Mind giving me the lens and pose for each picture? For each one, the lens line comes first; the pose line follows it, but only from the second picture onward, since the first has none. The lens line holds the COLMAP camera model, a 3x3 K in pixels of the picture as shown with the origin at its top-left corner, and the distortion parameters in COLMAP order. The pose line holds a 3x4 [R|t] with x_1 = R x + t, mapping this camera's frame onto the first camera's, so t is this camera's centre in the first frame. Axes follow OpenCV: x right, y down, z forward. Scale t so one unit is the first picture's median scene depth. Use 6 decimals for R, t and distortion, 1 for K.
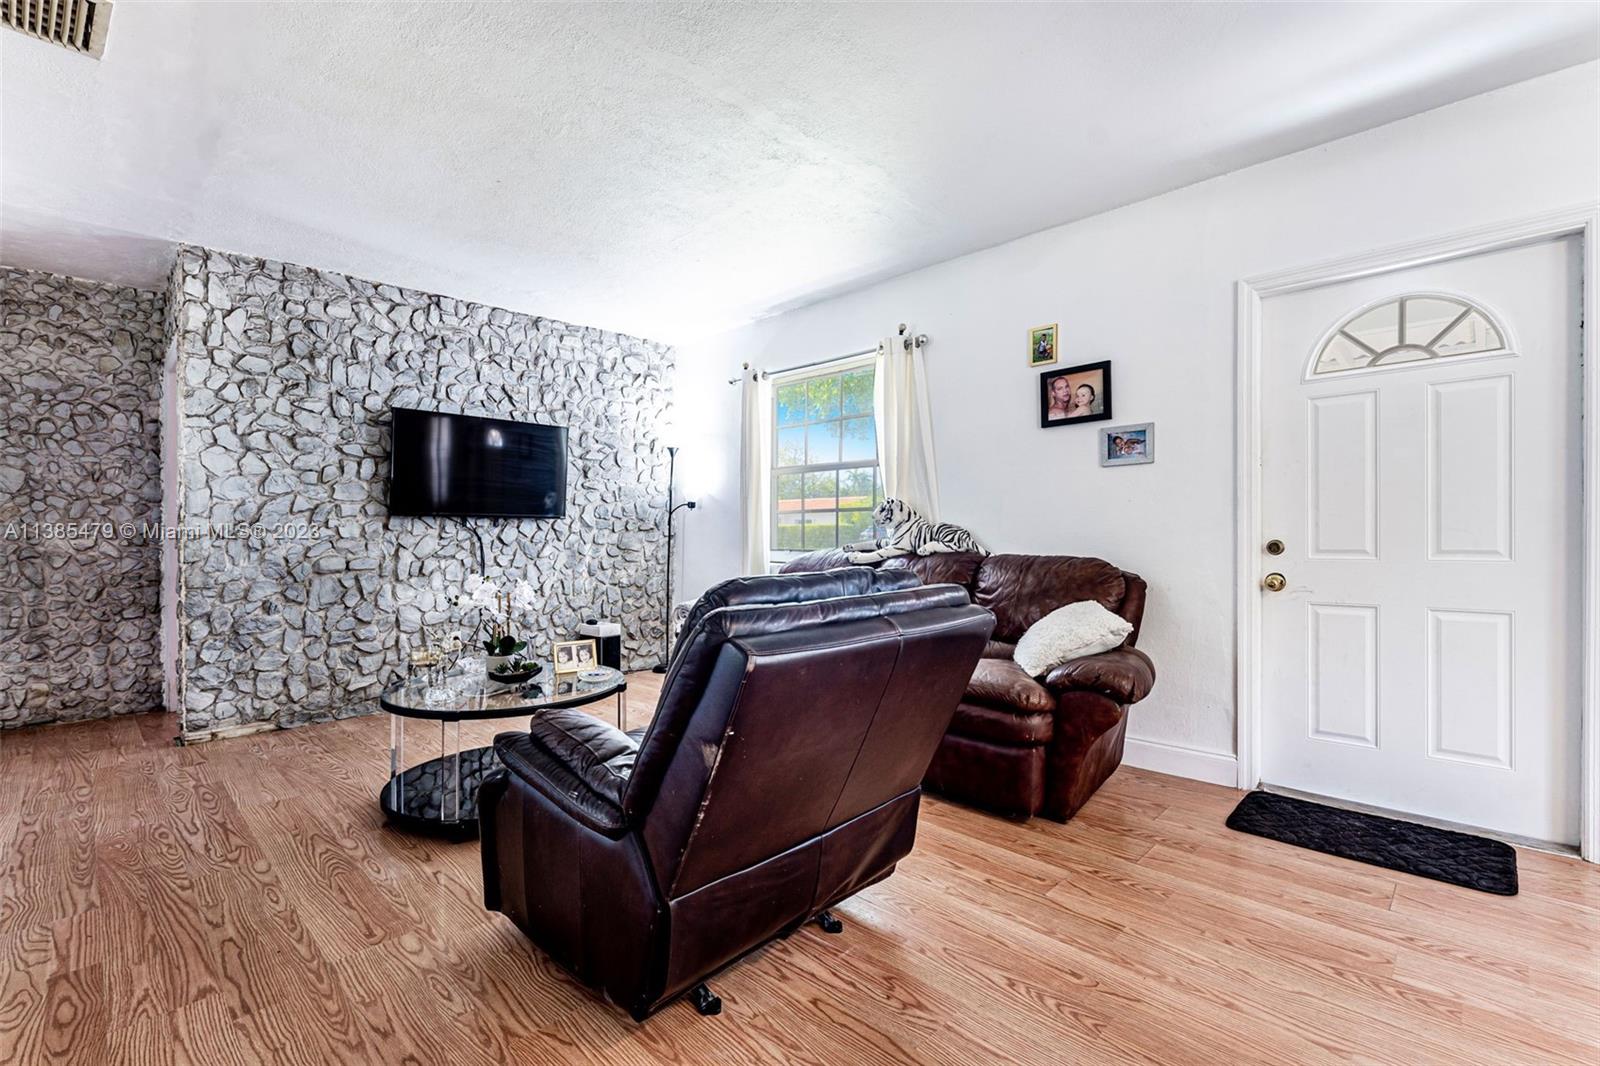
lens RADIAL K [[705.9, 0, 807.8], [0, 705.9, 541.1], [0, 0, 1]] dist [-0.001147, -0.000114]
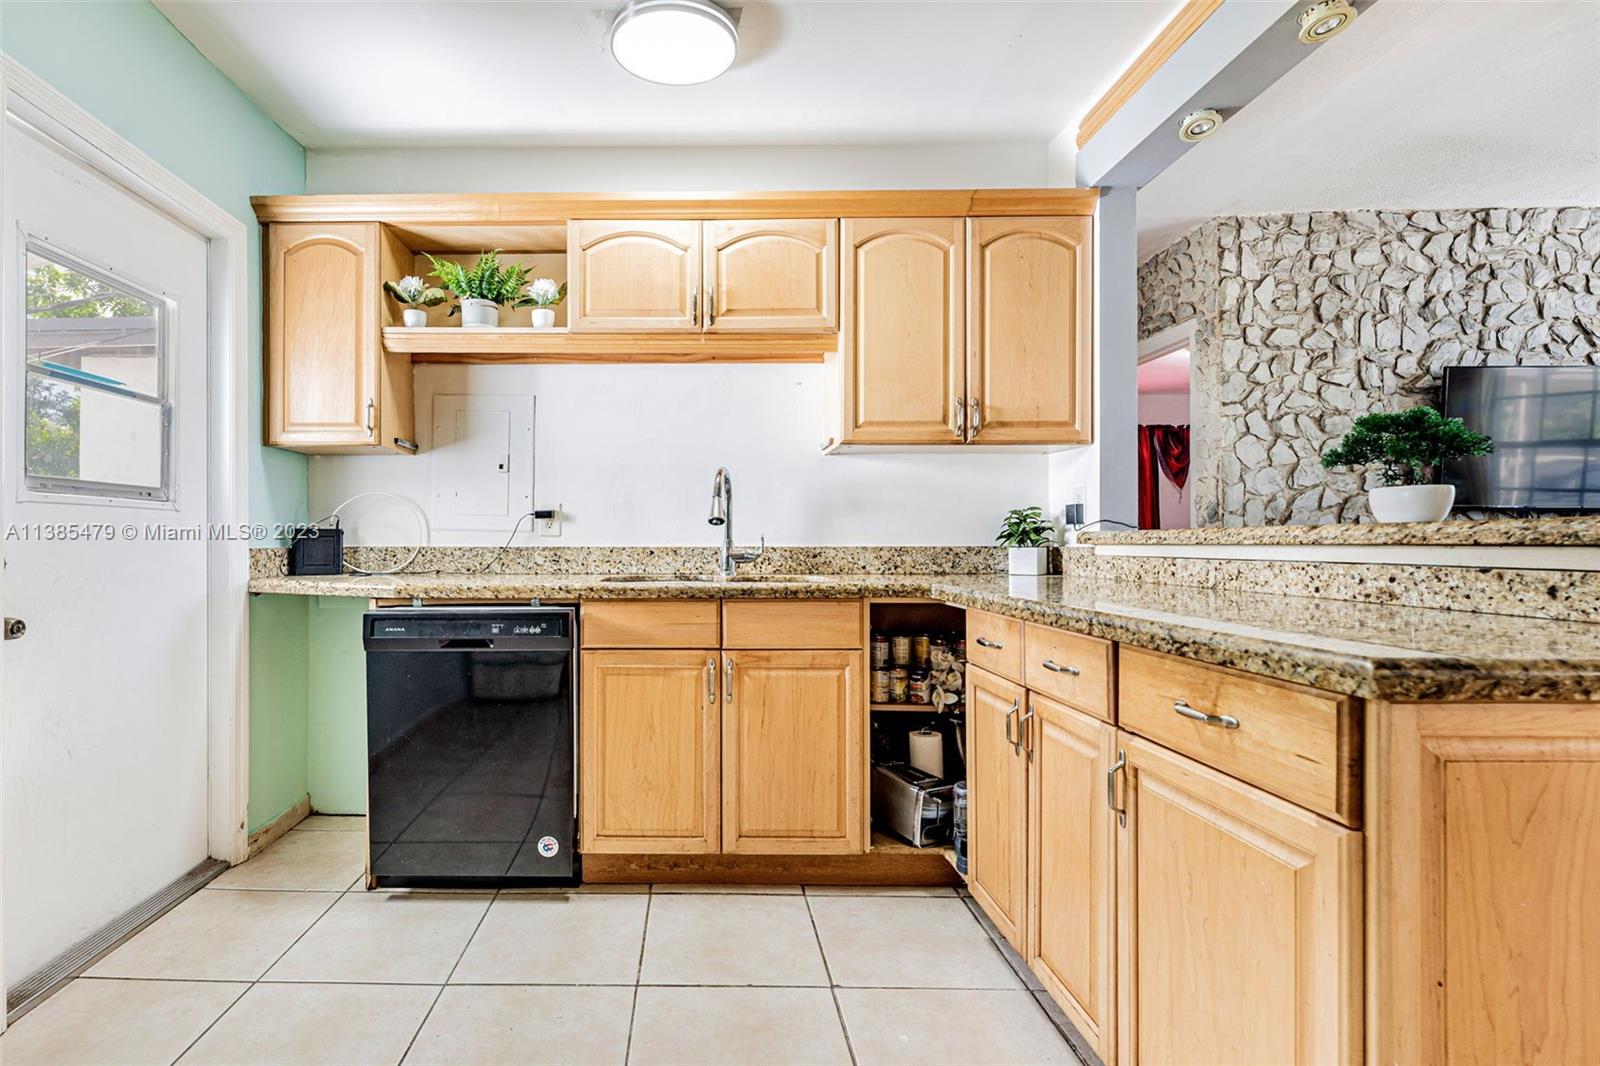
lens RADIAL K [[750.5, 0, 675.1], [0, 750.5, 539.8], [0, 0, 1]] dist [-0.002480, 0.000394]
pose [[0.679242, -0.000988, -0.733914, -0.612618], [-0.010488, 0.999884, -0.011053, 0.014586], [0.733839, 0.015205, 0.679153, -0.163296]]
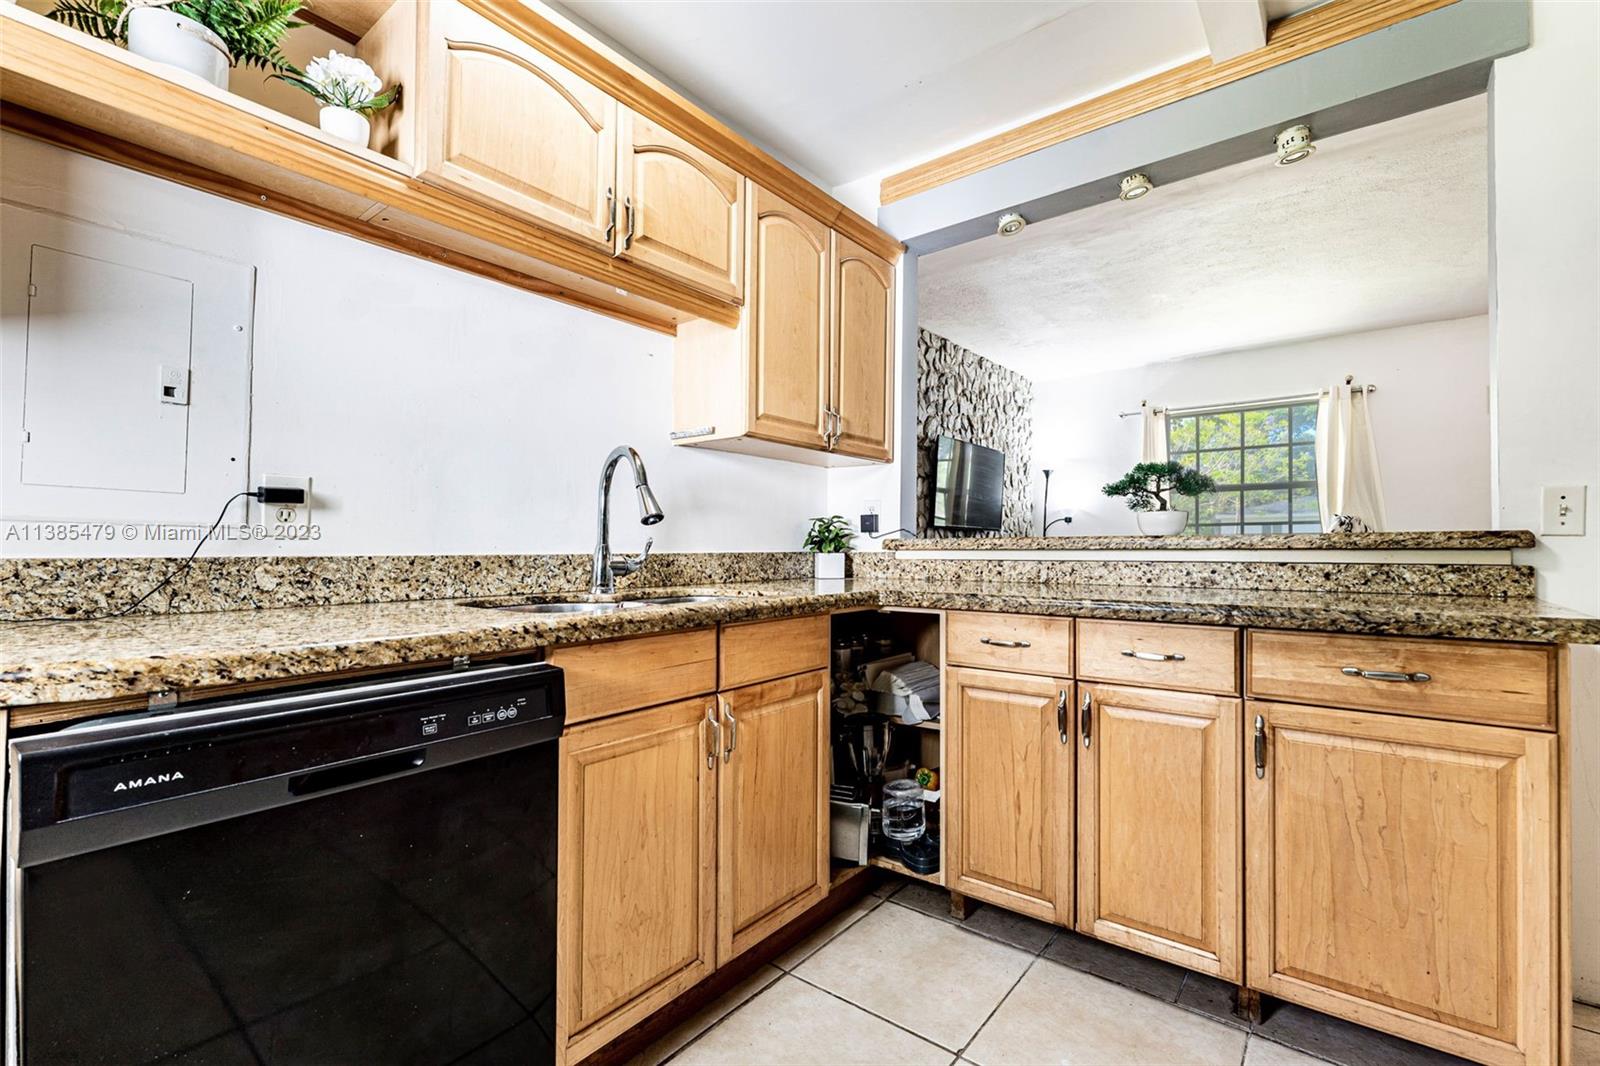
lens RADIAL K [[705.9, 0, 807.8], [0, 705.9, 541.1], [0, 0, 1]] dist [-0.001147, -0.000114]
pose [[0.994729, 0.001191, 0.102536, -1.010790], [0.001287, 0.999709, -0.024095, 0.015736], [-0.102535, 0.024100, 0.994437, -0.150525]]
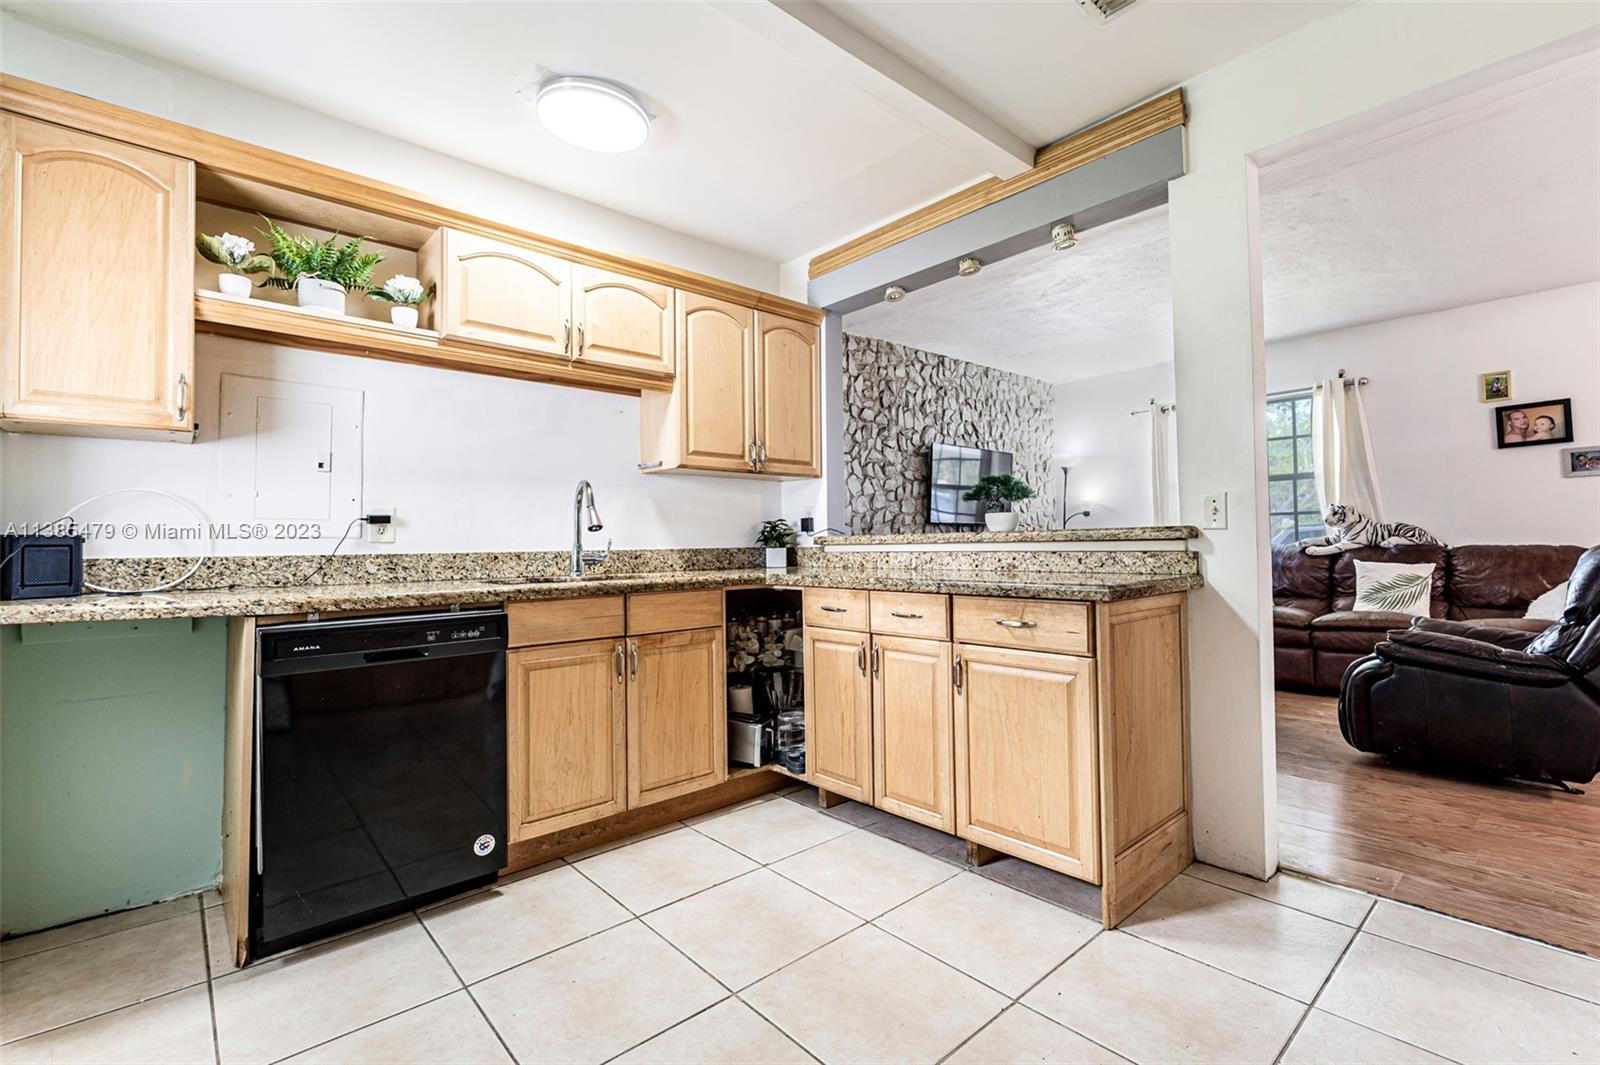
lens RADIAL K [[717.2, 0, 803.9], [0, 717.2, 532.8], [0, 0, 1]] dist [0.000817, -0.000102]
pose [[0.997548, -0.013933, -0.068588, -0.808608], [0.011895, 0.999478, -0.030027, 0.019572], [0.068971, 0.029138, 0.997193, -0.390807]]
